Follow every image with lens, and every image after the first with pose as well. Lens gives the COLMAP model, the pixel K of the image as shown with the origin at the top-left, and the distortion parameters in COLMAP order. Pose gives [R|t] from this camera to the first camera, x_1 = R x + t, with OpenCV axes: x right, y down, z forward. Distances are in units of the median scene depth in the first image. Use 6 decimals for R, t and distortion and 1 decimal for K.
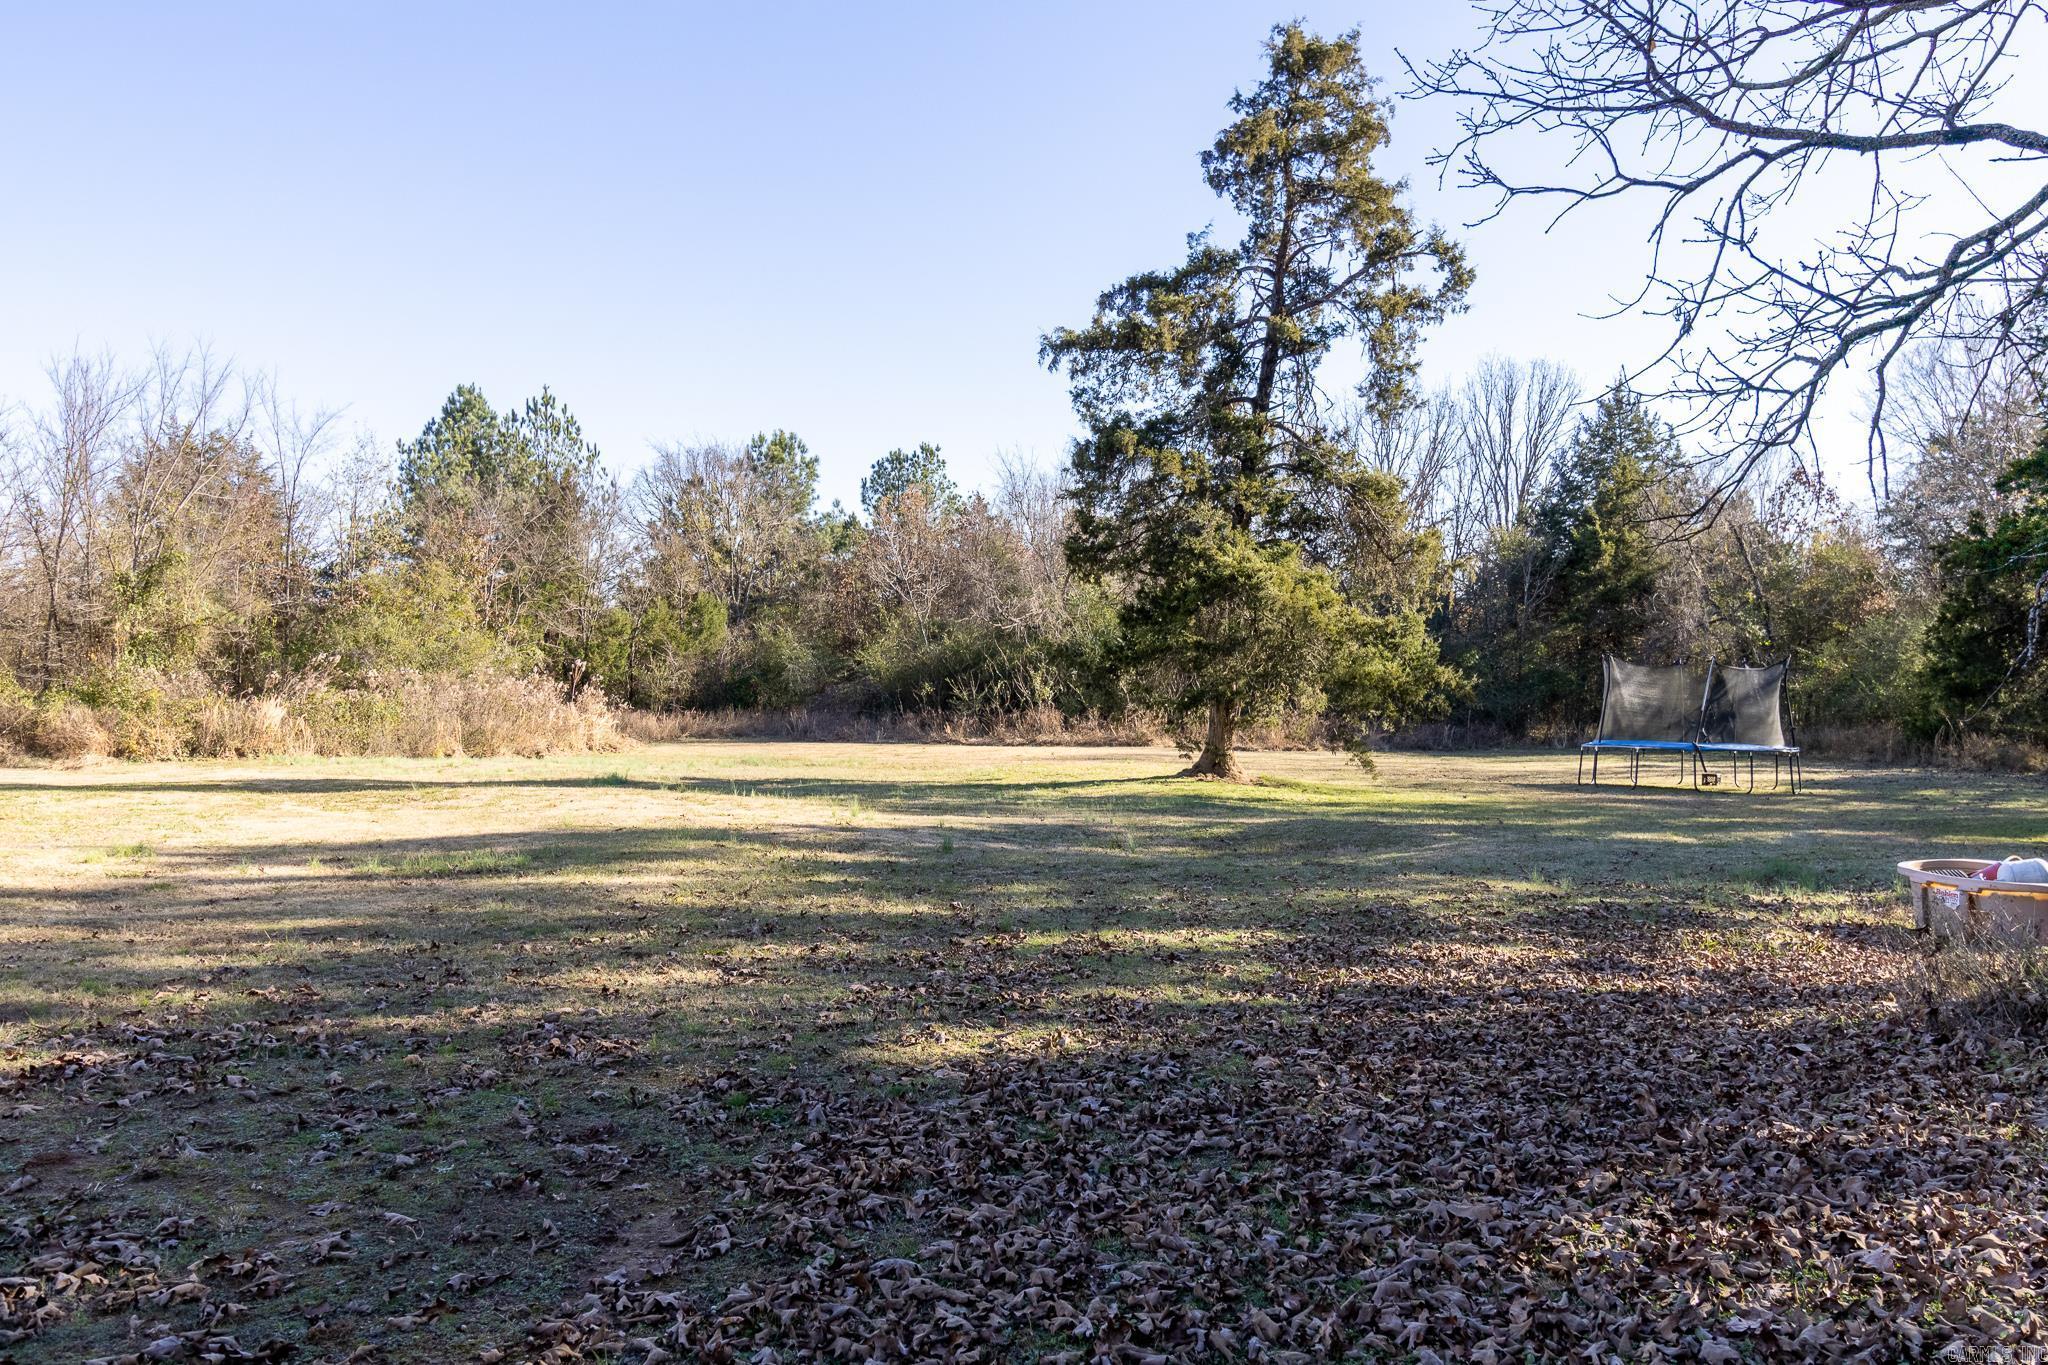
lens RADIAL K [[1641.6, 0, 1031.1], [0, 1641.6, 674.7], [0, 0, 1]] dist [0.011730, 0.007192]
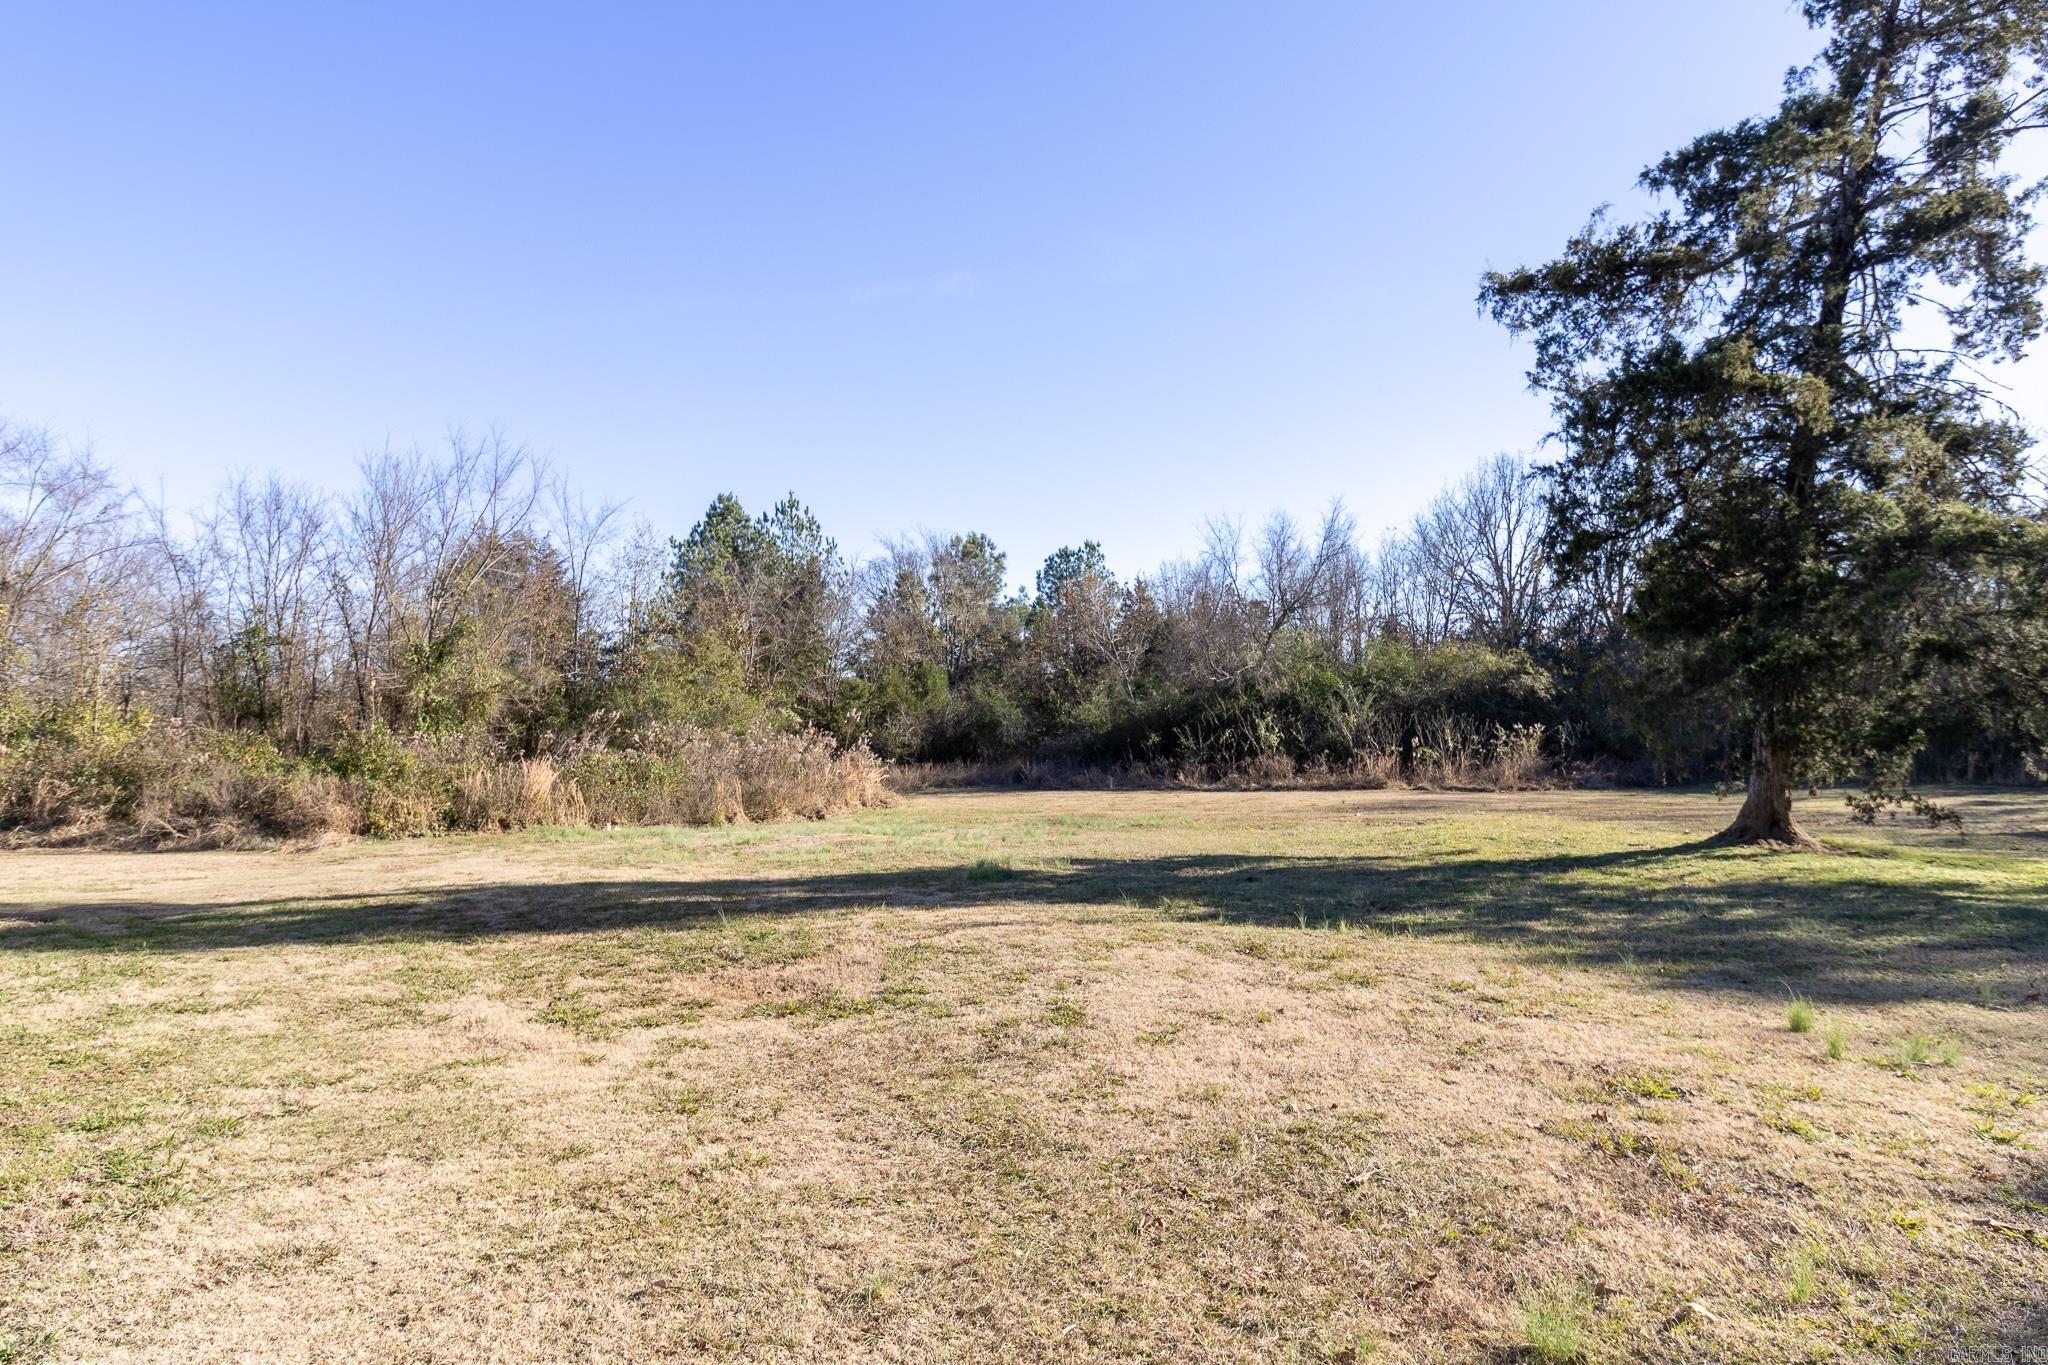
lens RADIAL K [[1160.1, 0, 1034.6], [0, 1160.1, 674.8], [0, 0, 1]] dist [0.006337, 0.000539]
pose [[0.997851, -0.025564, -0.060325, -0.088306], [0.022593, 0.998522, -0.049430, 0.002589], [0.061500, 0.047961, 0.996954, 0.220630]]
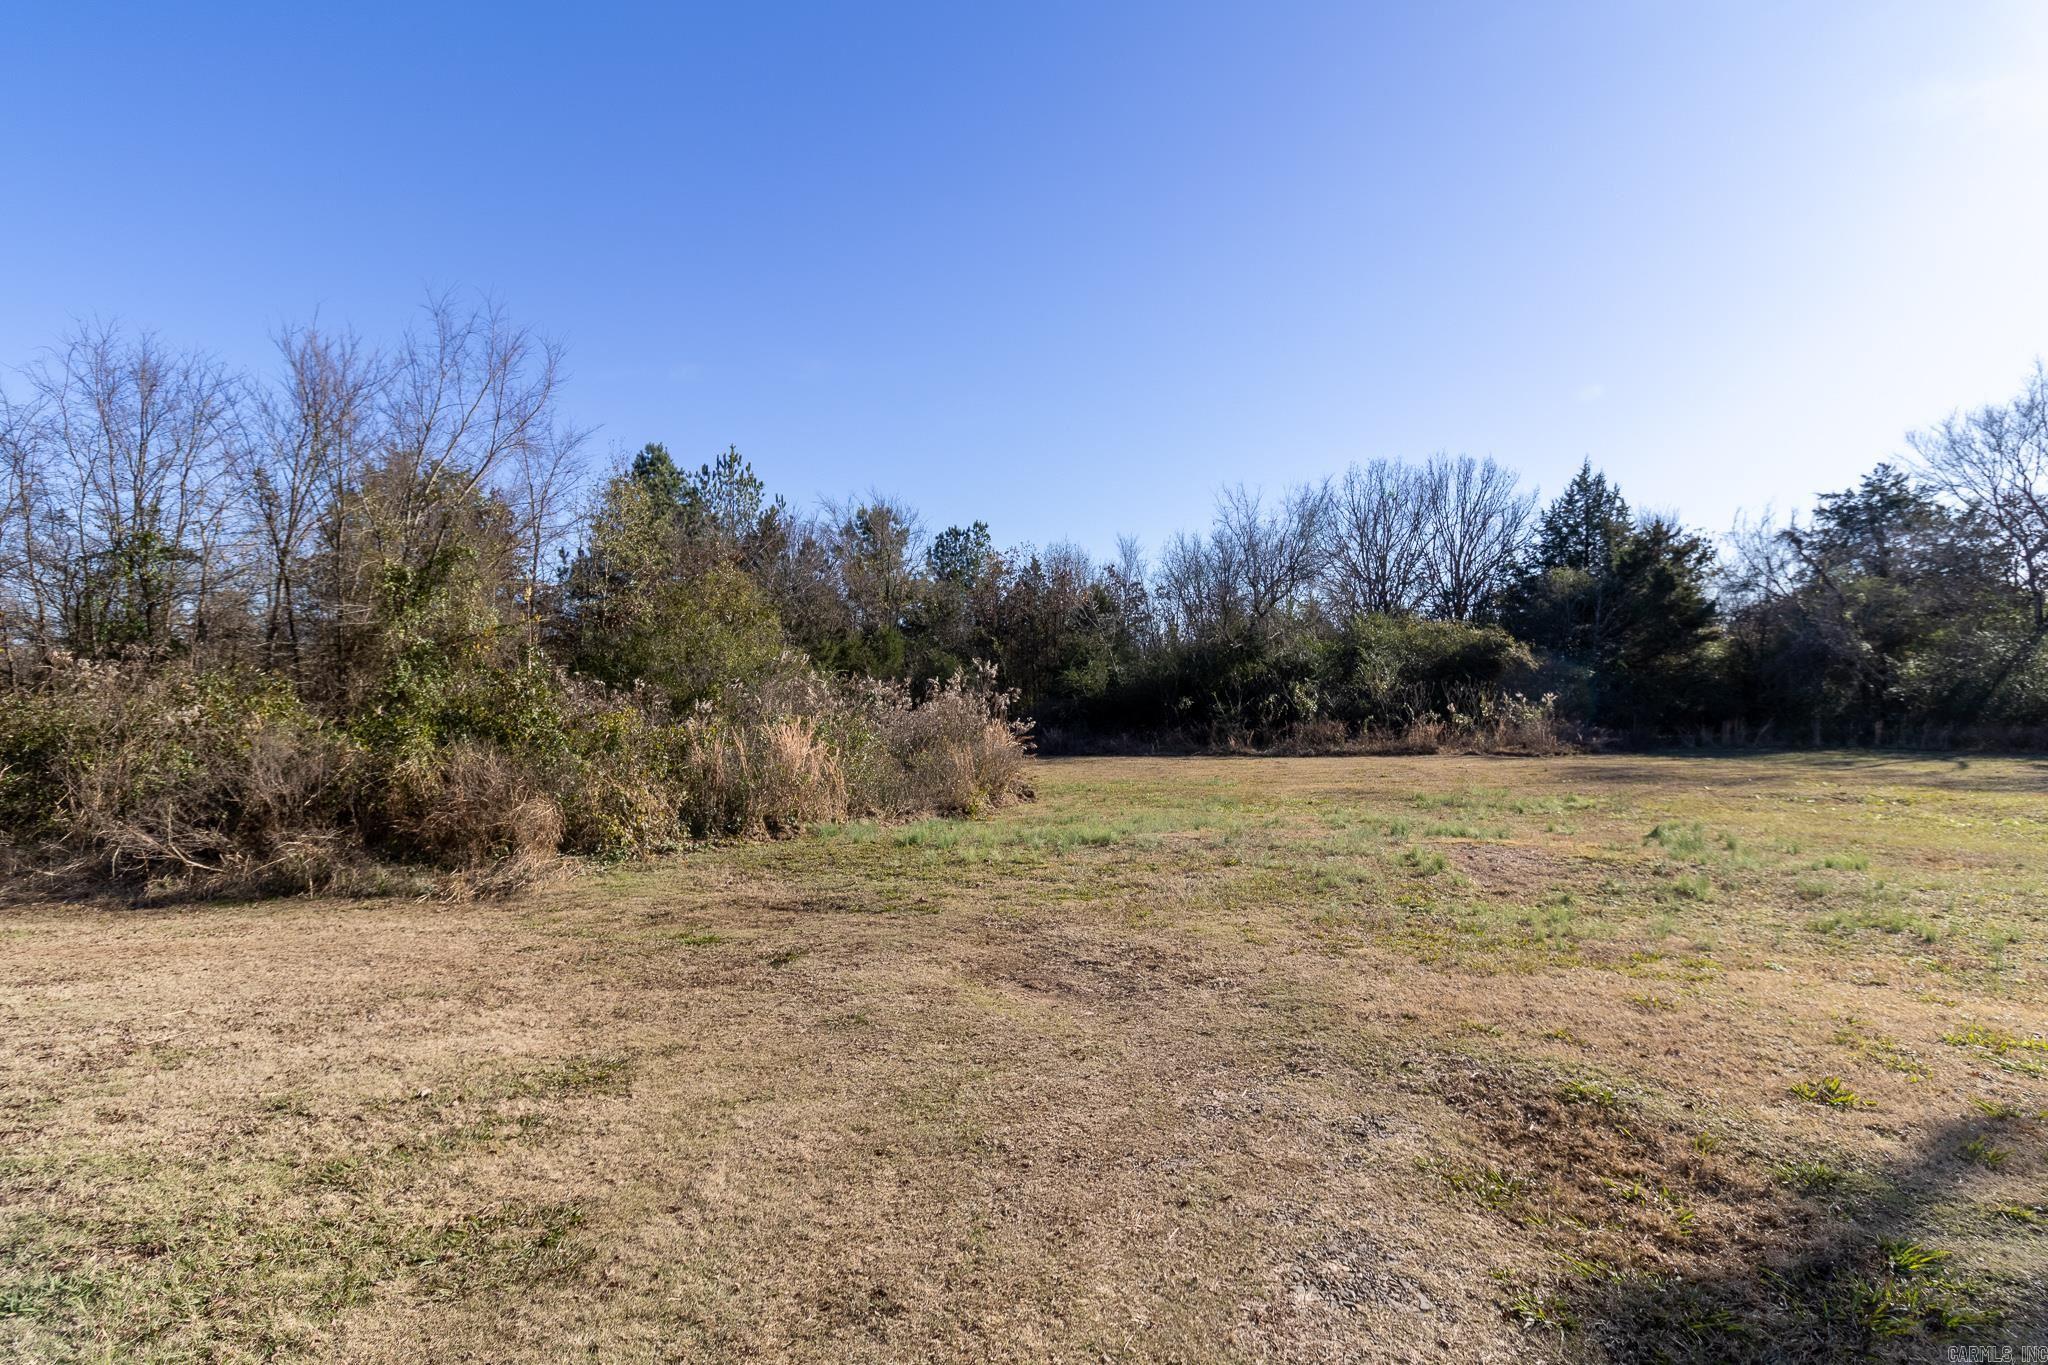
lens RADIAL K [[961.8, 0, 1037.6], [0, 961.8, 673.1], [0, 0, 1]] dist [0.001934, -0.000306]
pose [[0.983955, -0.007430, 0.178263, -0.252533], [0.012278, 0.999584, -0.026103, 0.003849], [-0.177995, 0.027873, 0.983637, 0.375569]]
